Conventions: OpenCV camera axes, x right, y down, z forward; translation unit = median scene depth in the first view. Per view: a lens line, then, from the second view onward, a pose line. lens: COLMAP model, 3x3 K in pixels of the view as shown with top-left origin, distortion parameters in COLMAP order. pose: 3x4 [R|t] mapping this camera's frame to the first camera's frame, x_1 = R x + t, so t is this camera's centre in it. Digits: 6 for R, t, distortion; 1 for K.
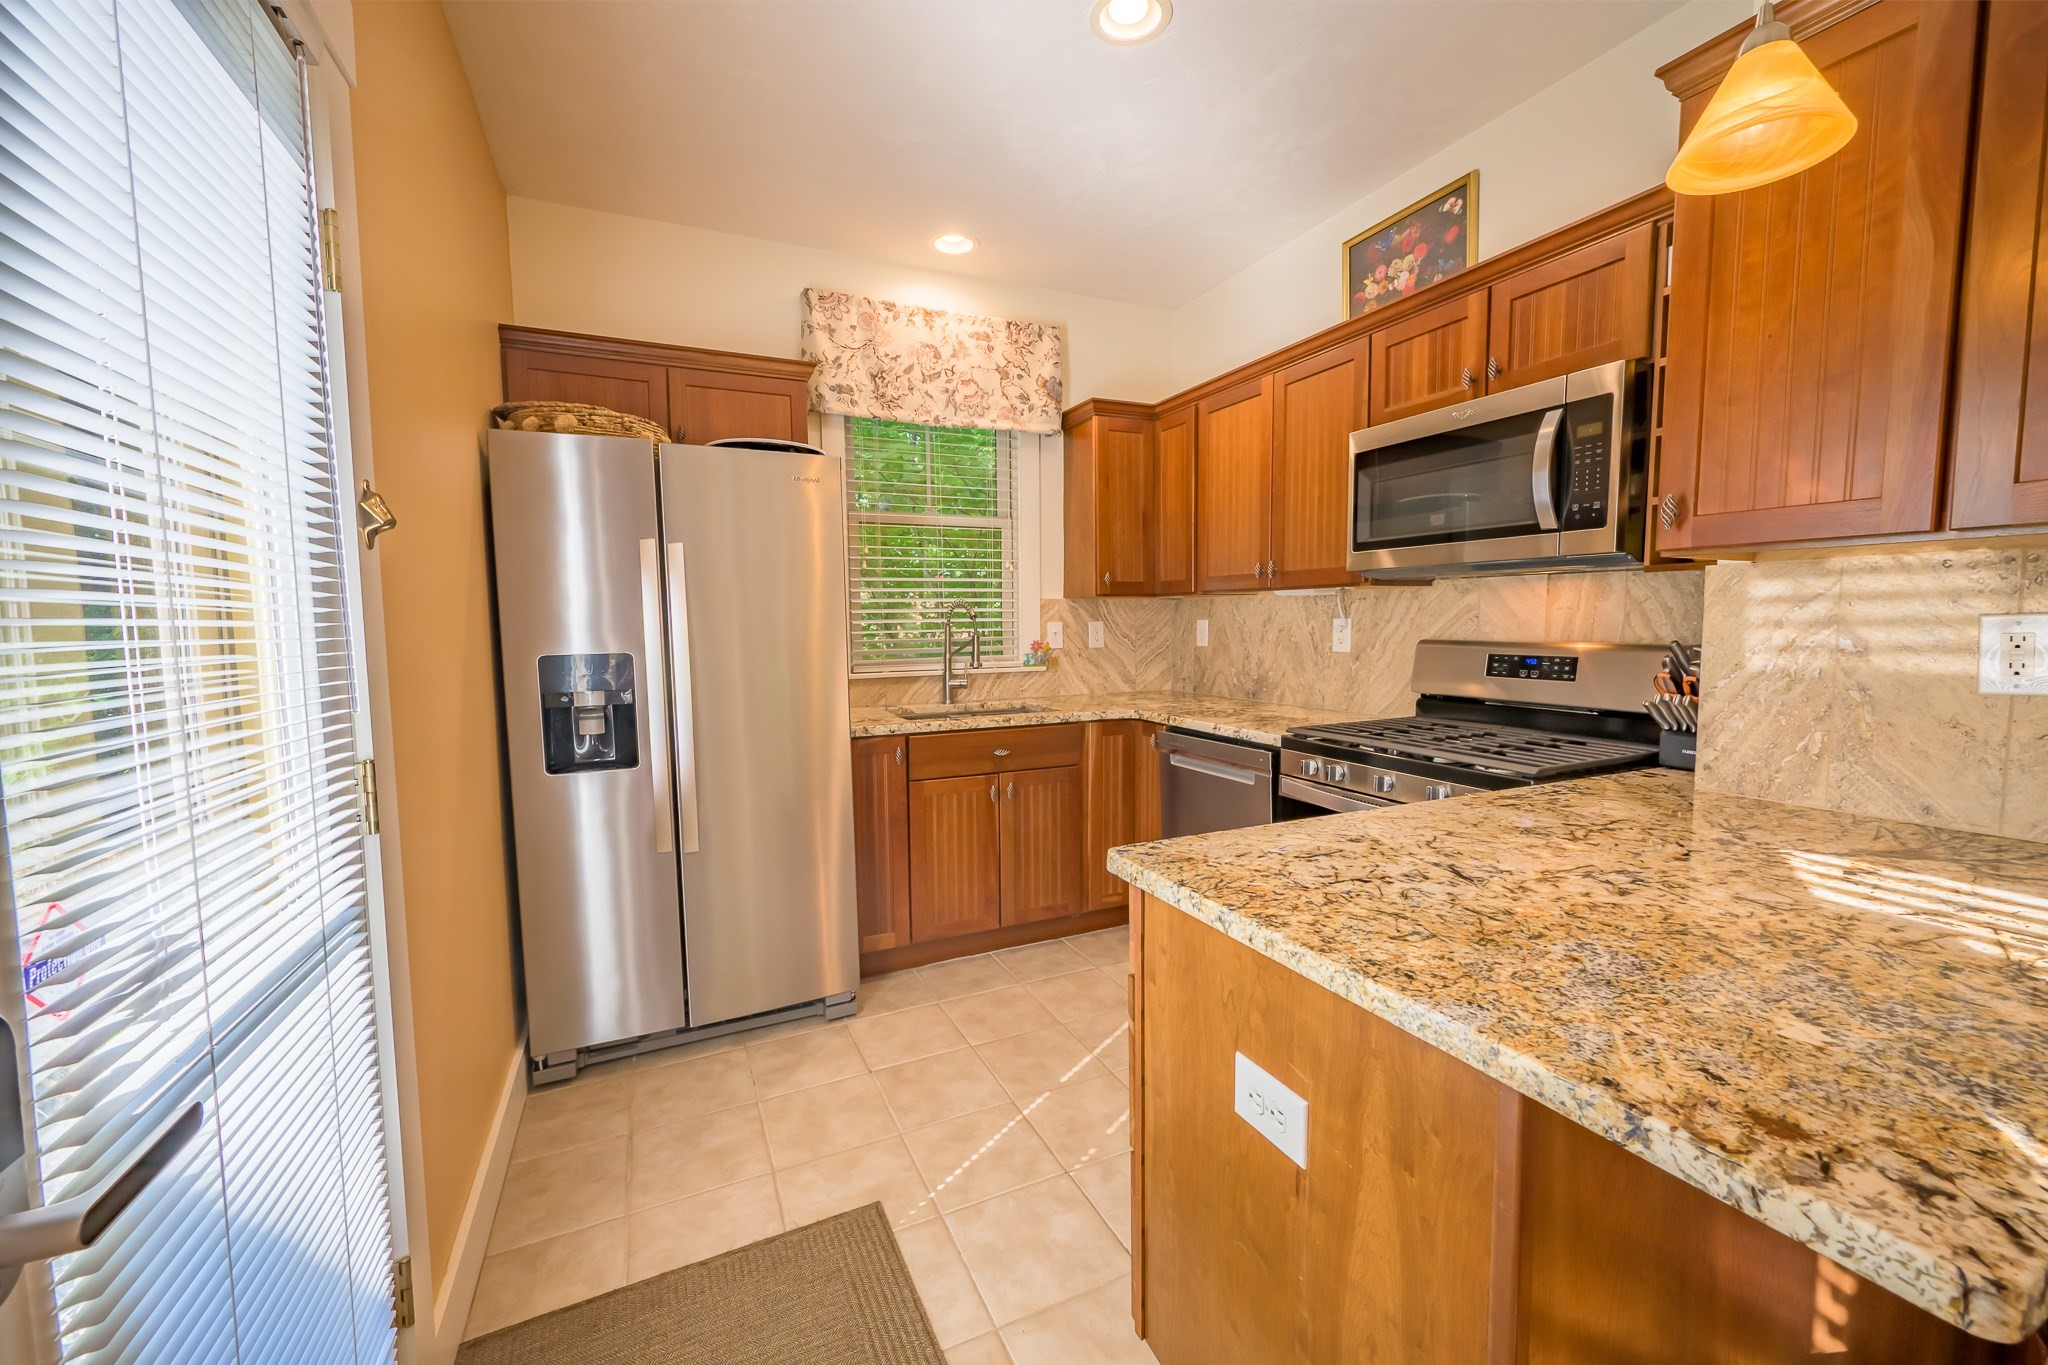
lens RADIAL K [[803.1, 0, 1021.3], [0, 803.1, 684.3], [0, 0, 1]] dist [-0.000150, -0.000414]
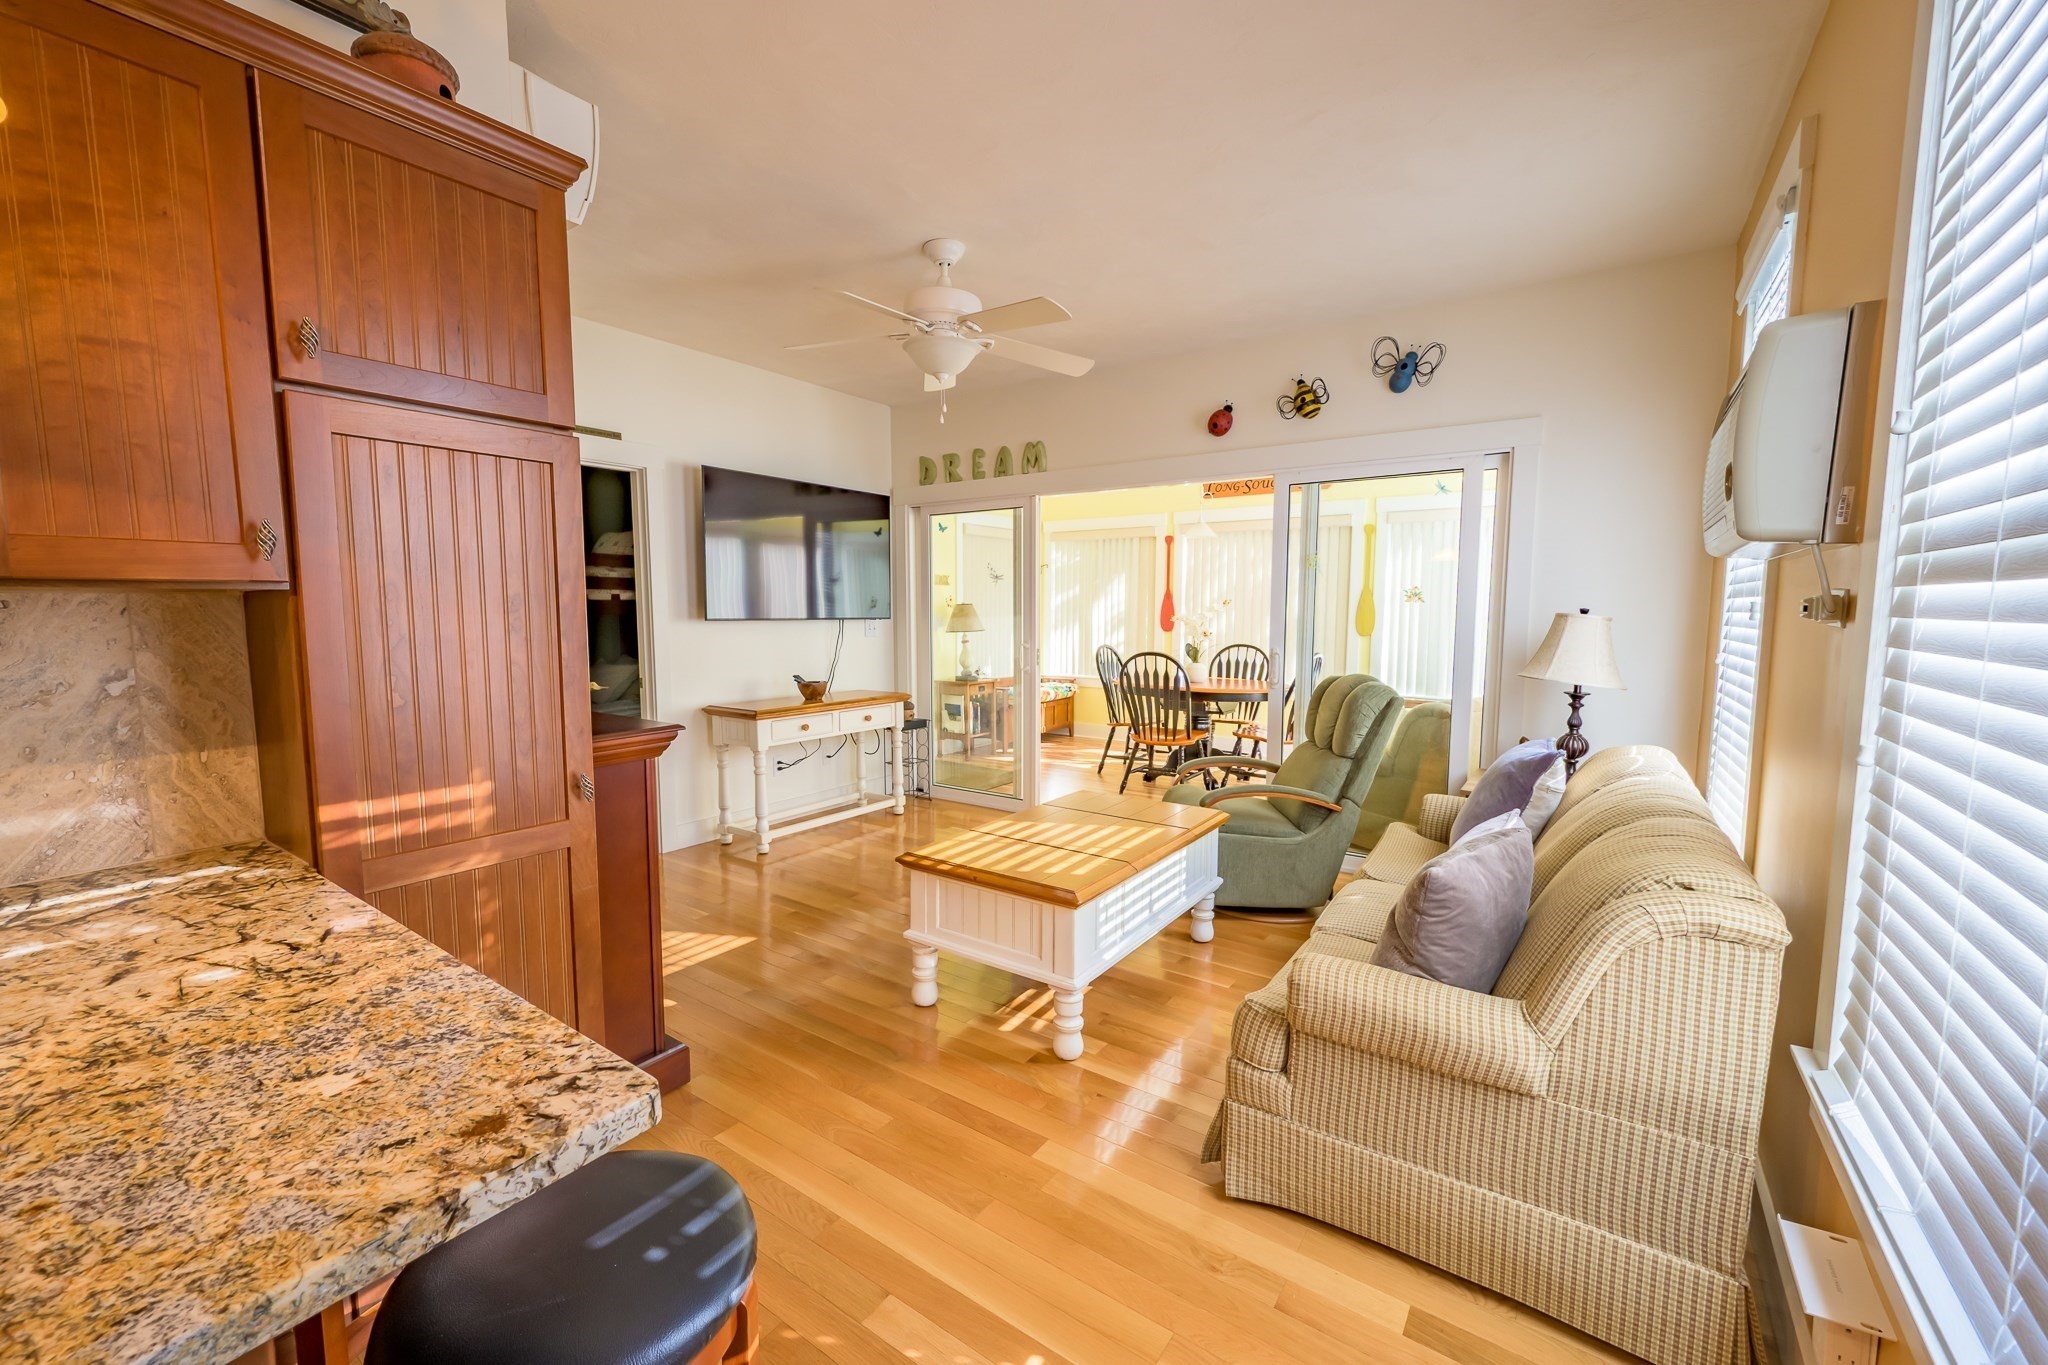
lens RADIAL K [[826.6, 0, 986.5], [0, 826.6, 685.6], [0, 0, 1]] dist [0.000341, 0.000056]
pose [[-0.484640, -0.074218, 0.871559, -0.095207], [0.075212, 0.989168, 0.126055, -0.042429], [-0.871474, 0.126643, -0.473809, 0.182551]]
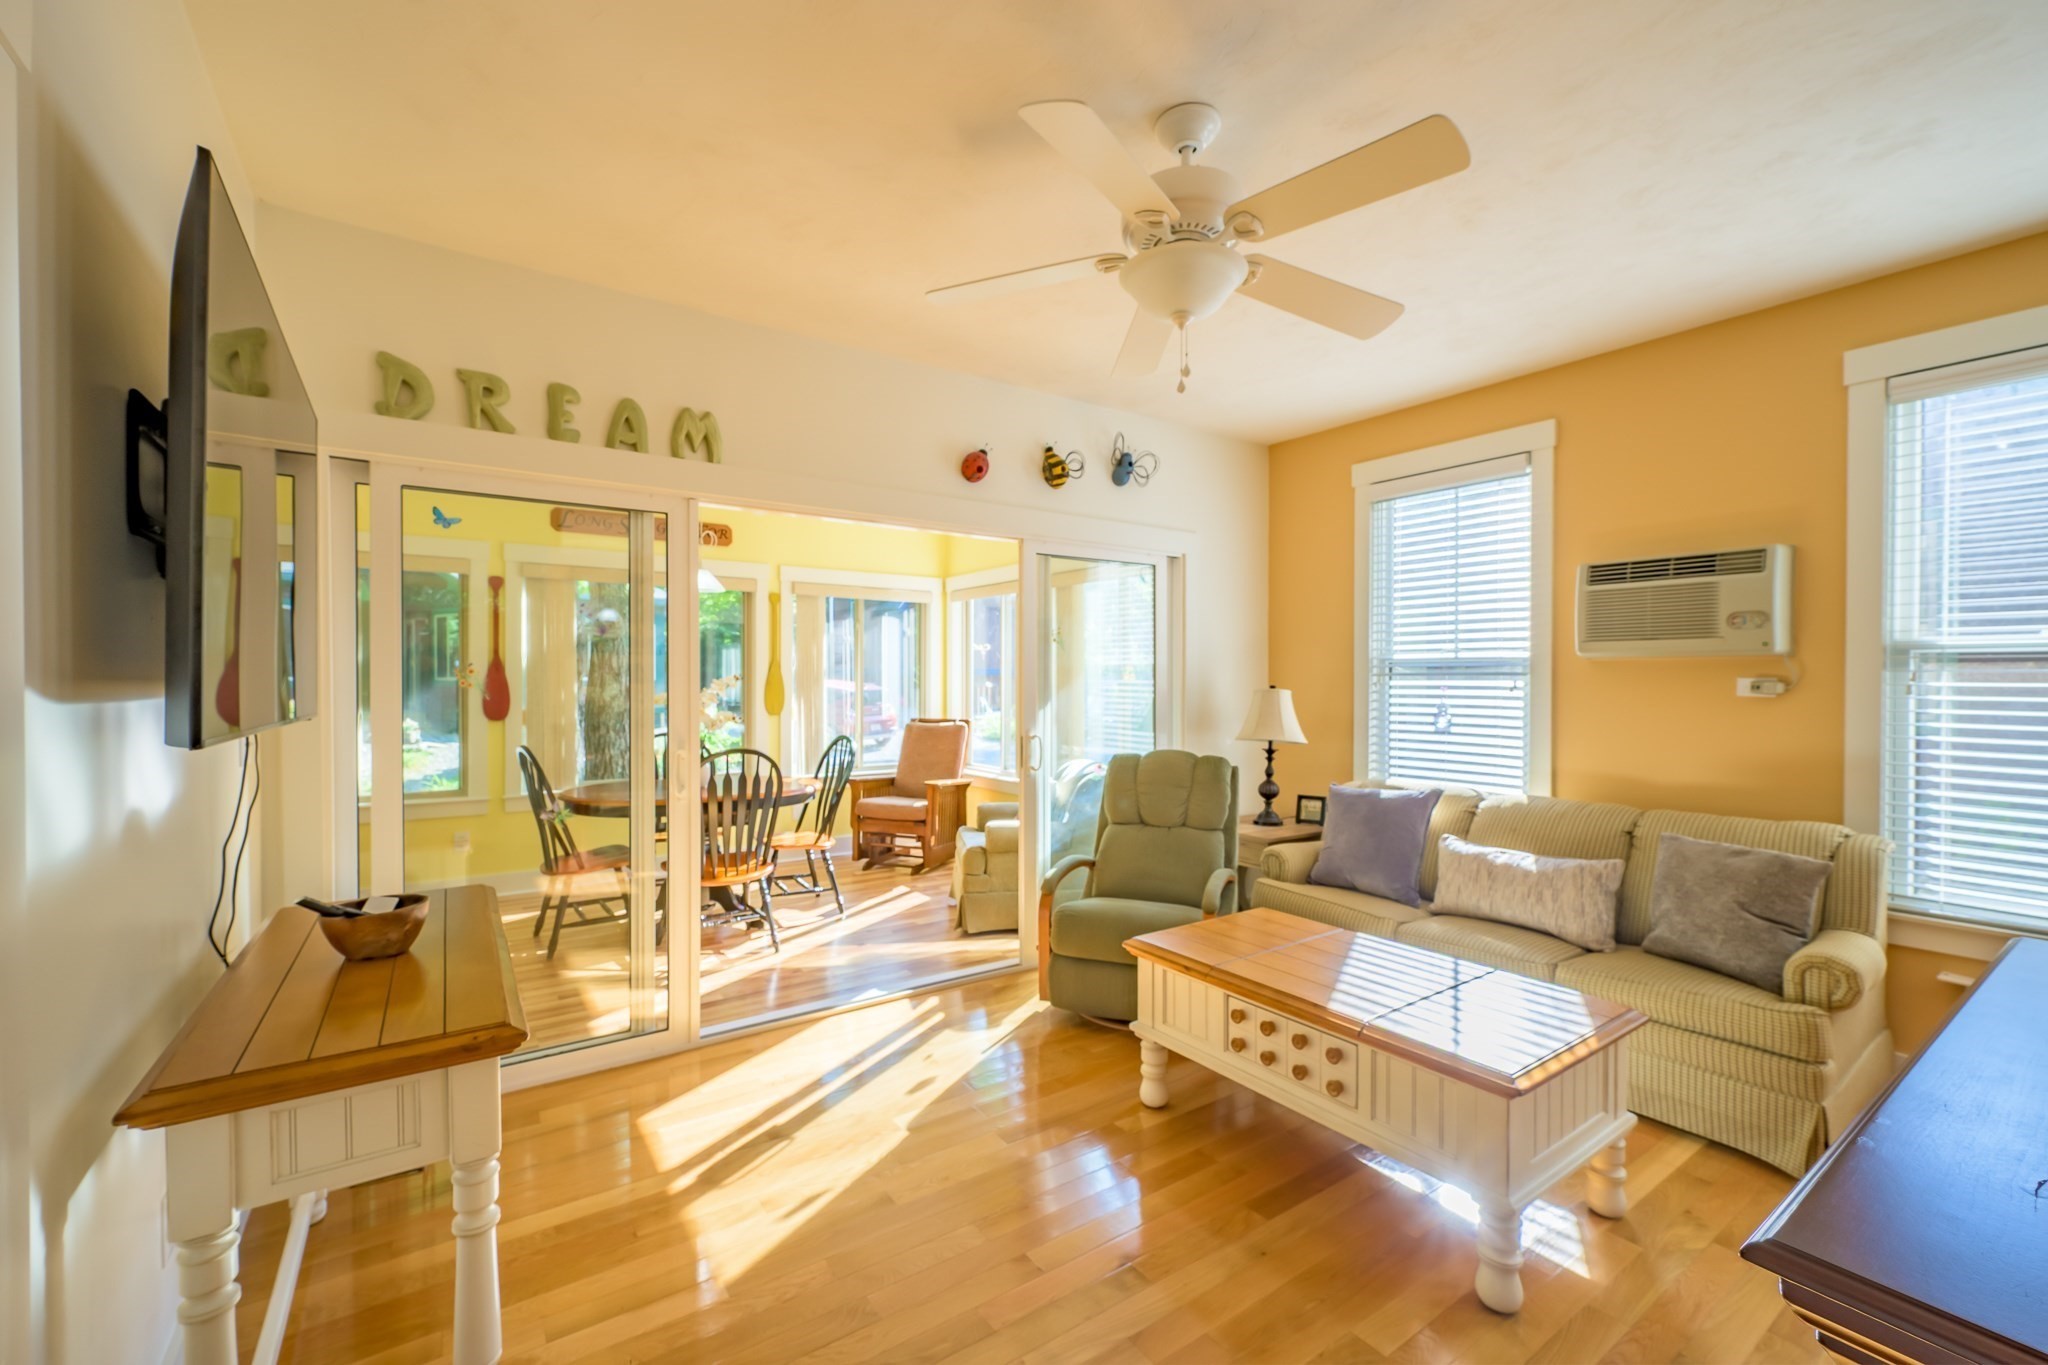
lens RADIAL K [[845.8, 0, 1021.2], [0, 845.8, 685.4], [0, 0, 1]] dist [0.000133, 0.000163]
pose [[-0.983263, 0.009583, -0.181939, 1.383742], [-0.006523, 0.996124, 0.087723, -0.079159], [0.182074, 0.087442, -0.979389, 0.372155]]
